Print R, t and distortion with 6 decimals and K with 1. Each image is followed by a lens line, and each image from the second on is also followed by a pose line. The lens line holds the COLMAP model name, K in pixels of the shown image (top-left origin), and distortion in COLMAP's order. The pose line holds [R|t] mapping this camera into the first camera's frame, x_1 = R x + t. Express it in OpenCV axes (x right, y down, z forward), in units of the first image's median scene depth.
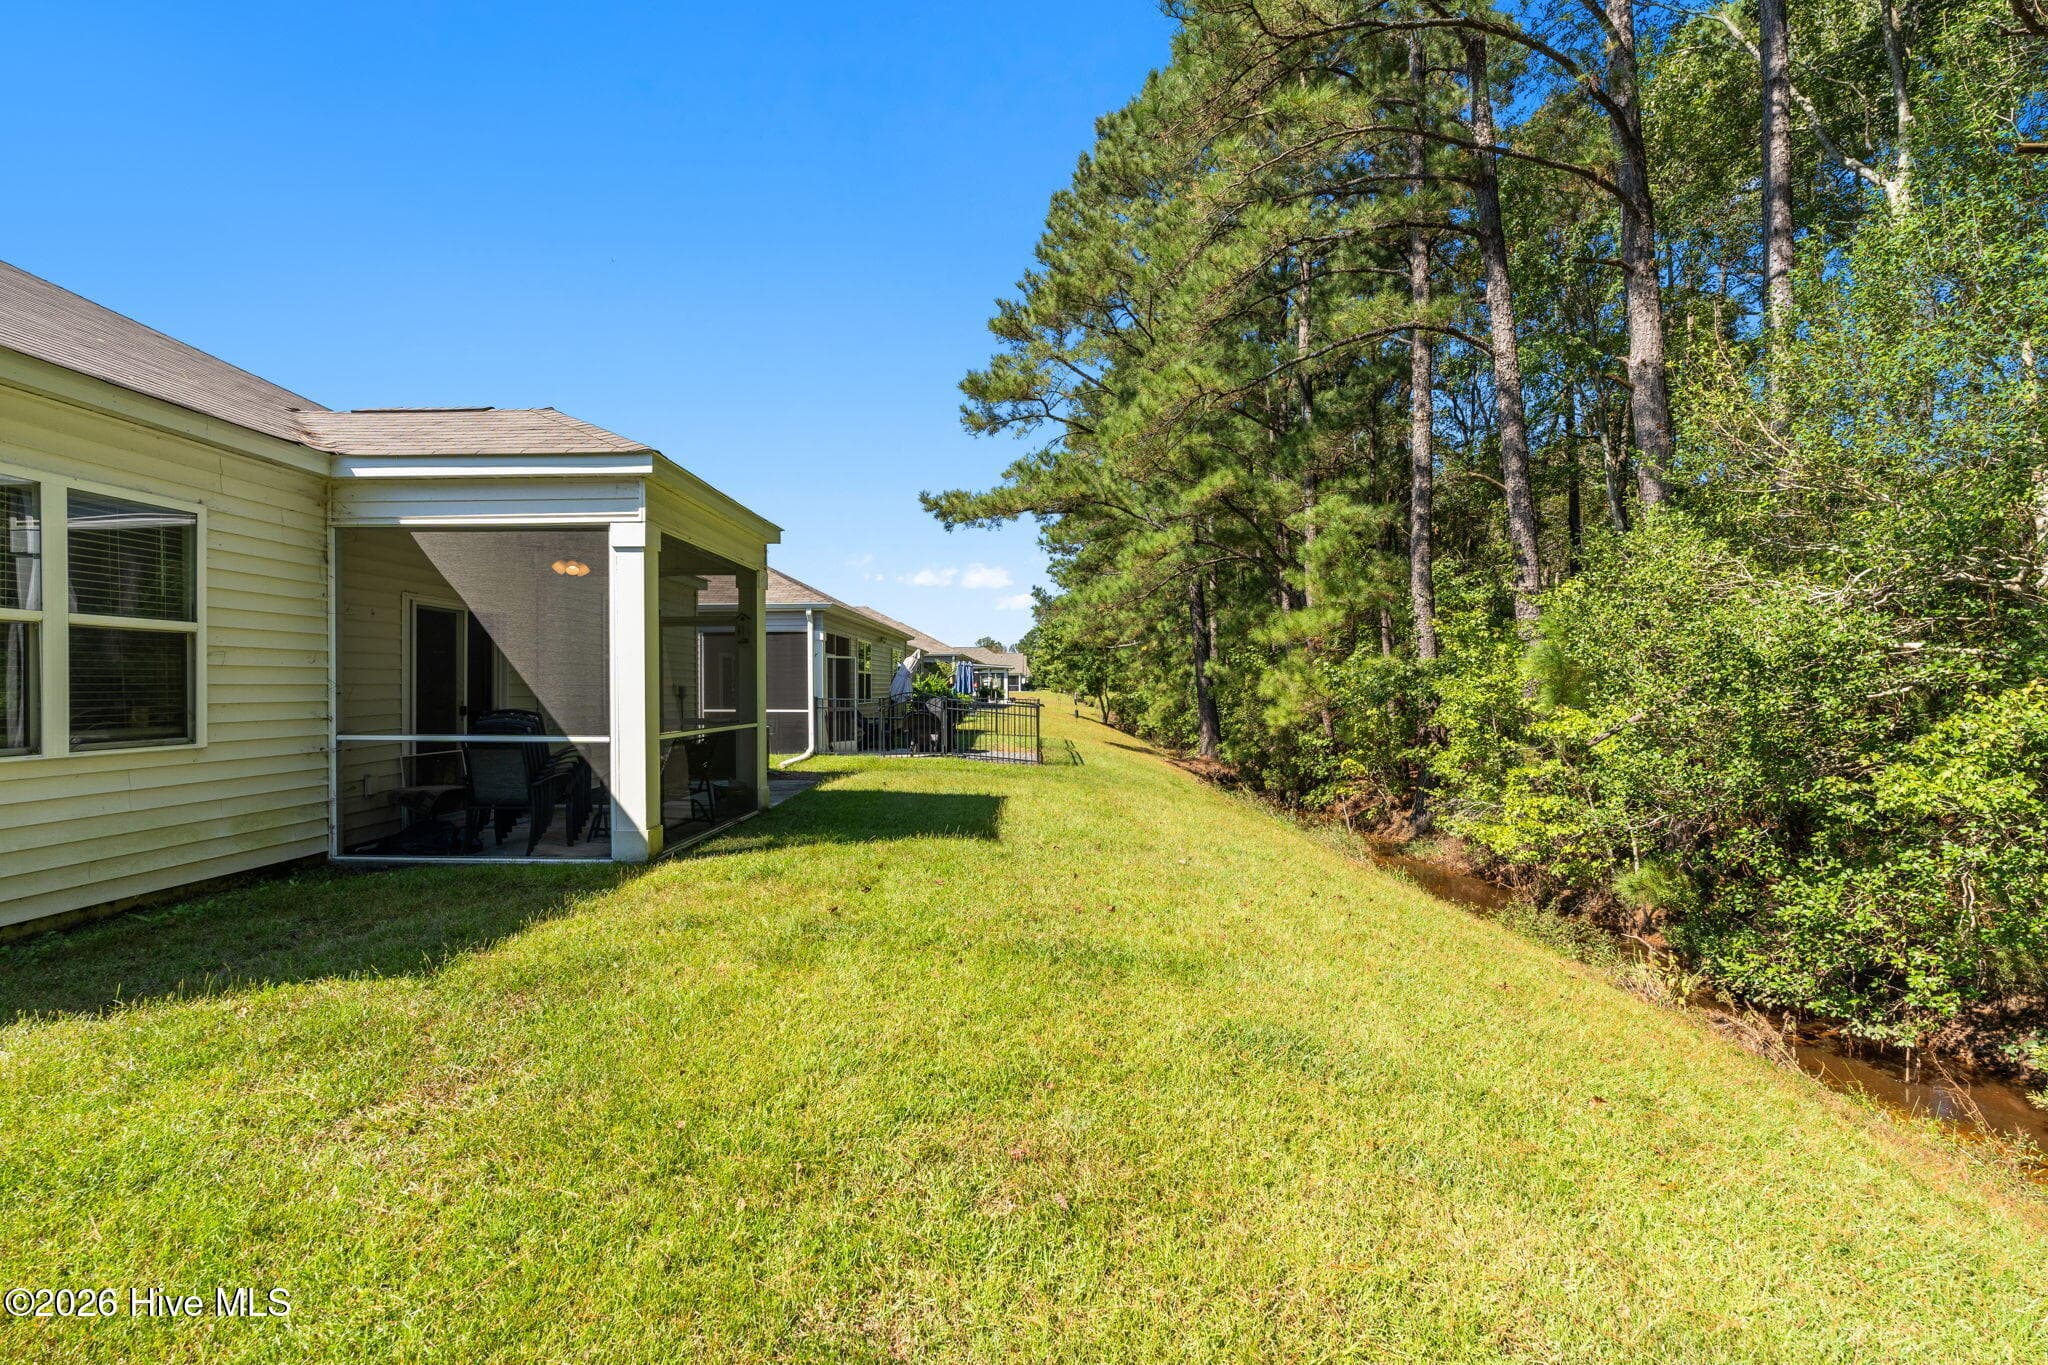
lens RADIAL K [[924.4, 0, 1016.8], [0, 924.4, 683.5], [0, 0, 1]] dist [0.000651, -0.000469]
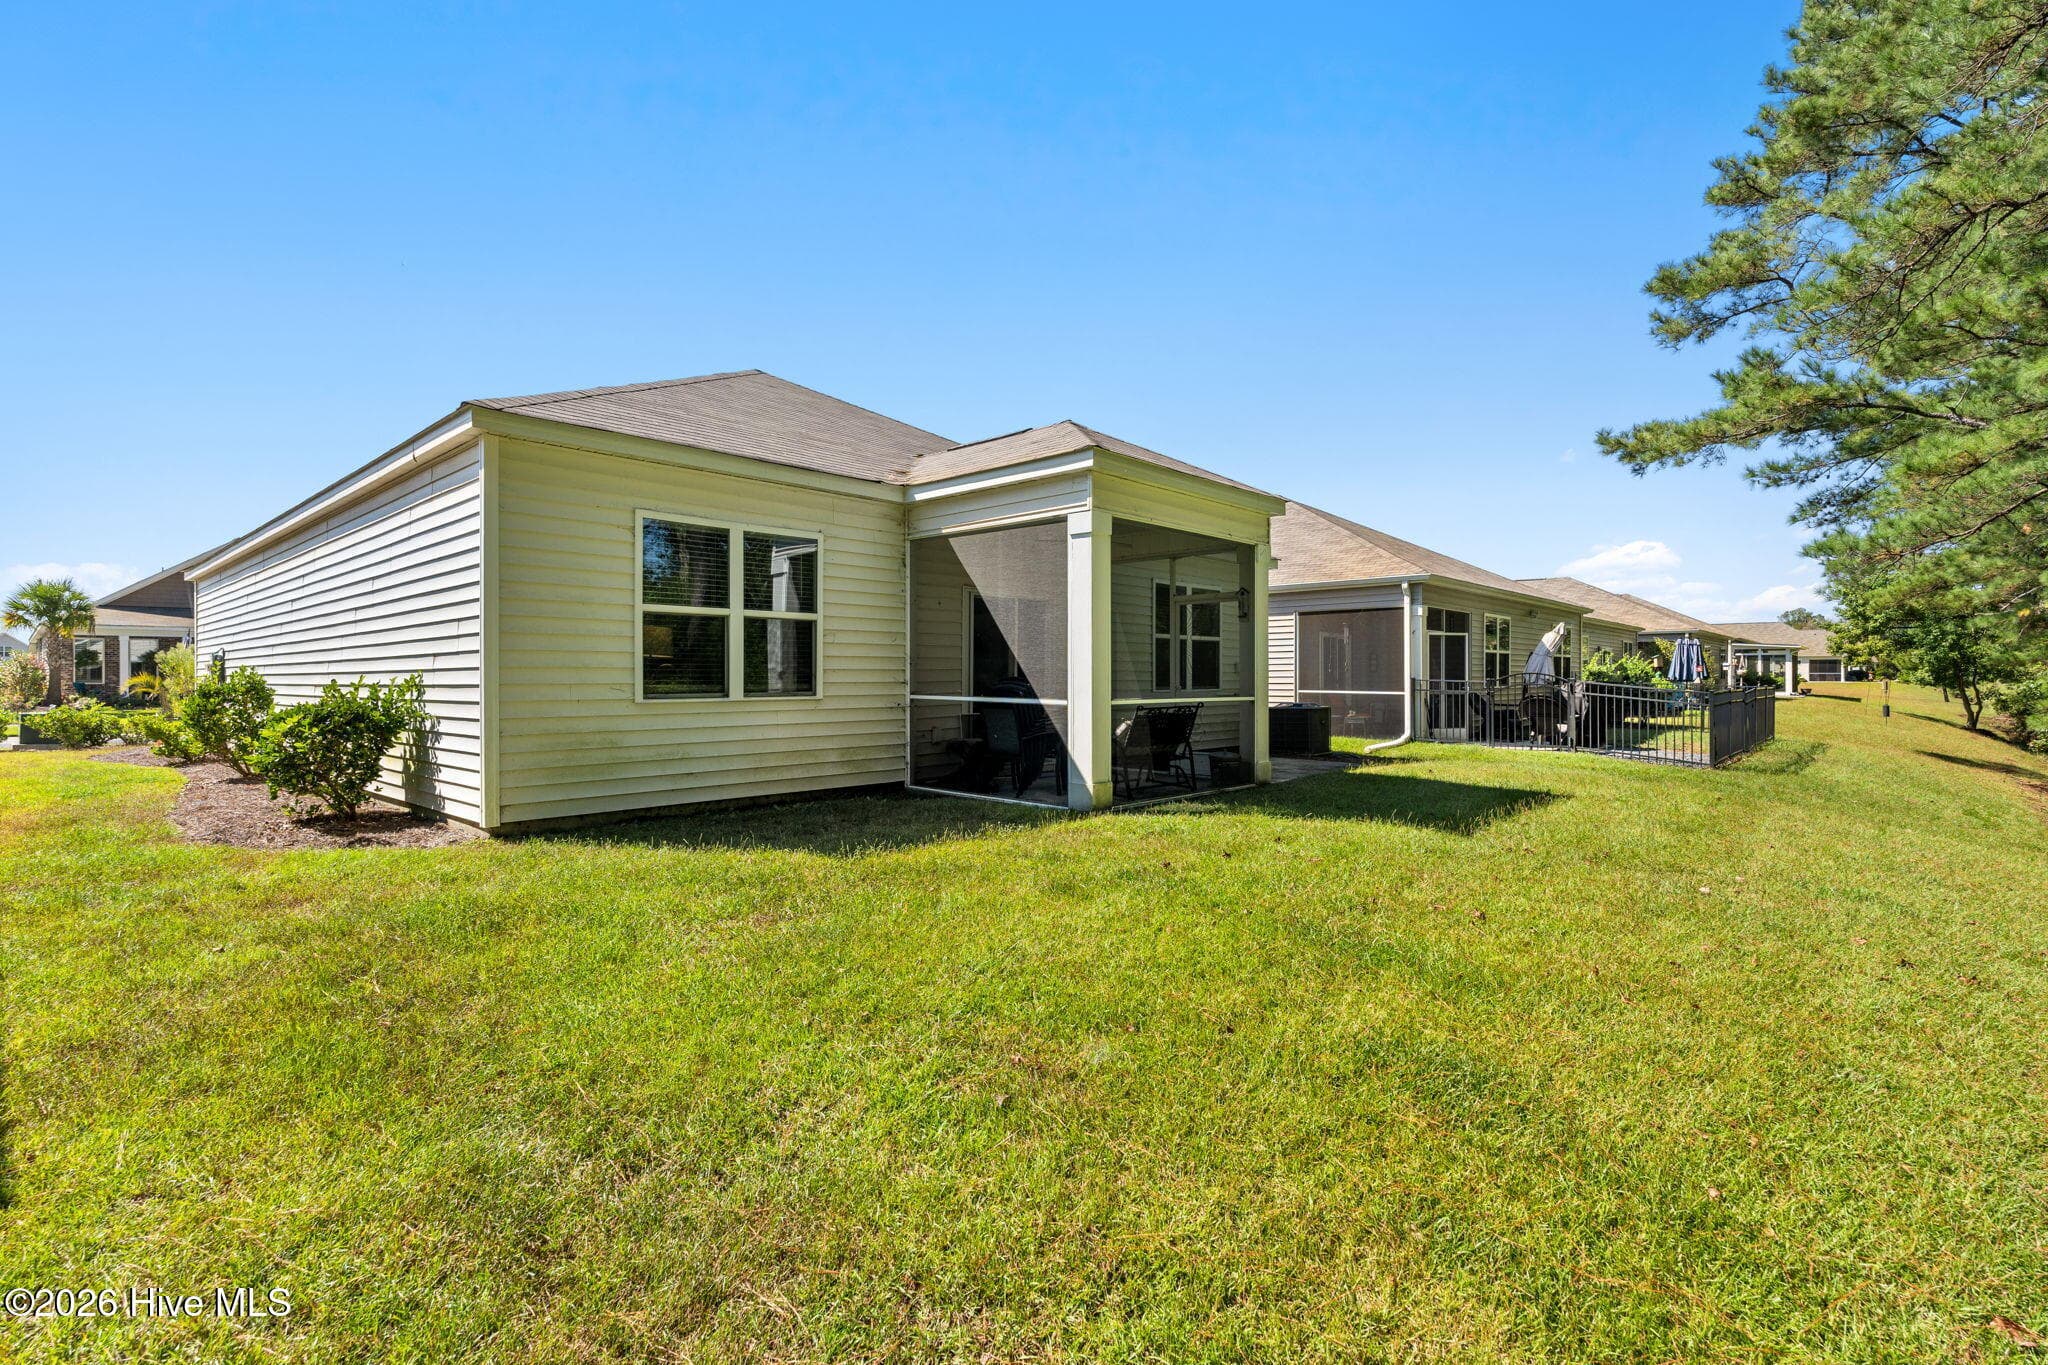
lens RADIAL K [[924.4, 0, 941.0], [0, 924.4, 675.2], [0, 0, 1]] dist [0.000651, -0.000469]
pose [[0.733806, 0.007639, -0.679316, 0.204659], [-0.001939, 0.999956, 0.009151, 0.014521], [0.679357, -0.005398, 0.733788, 0.044205]]
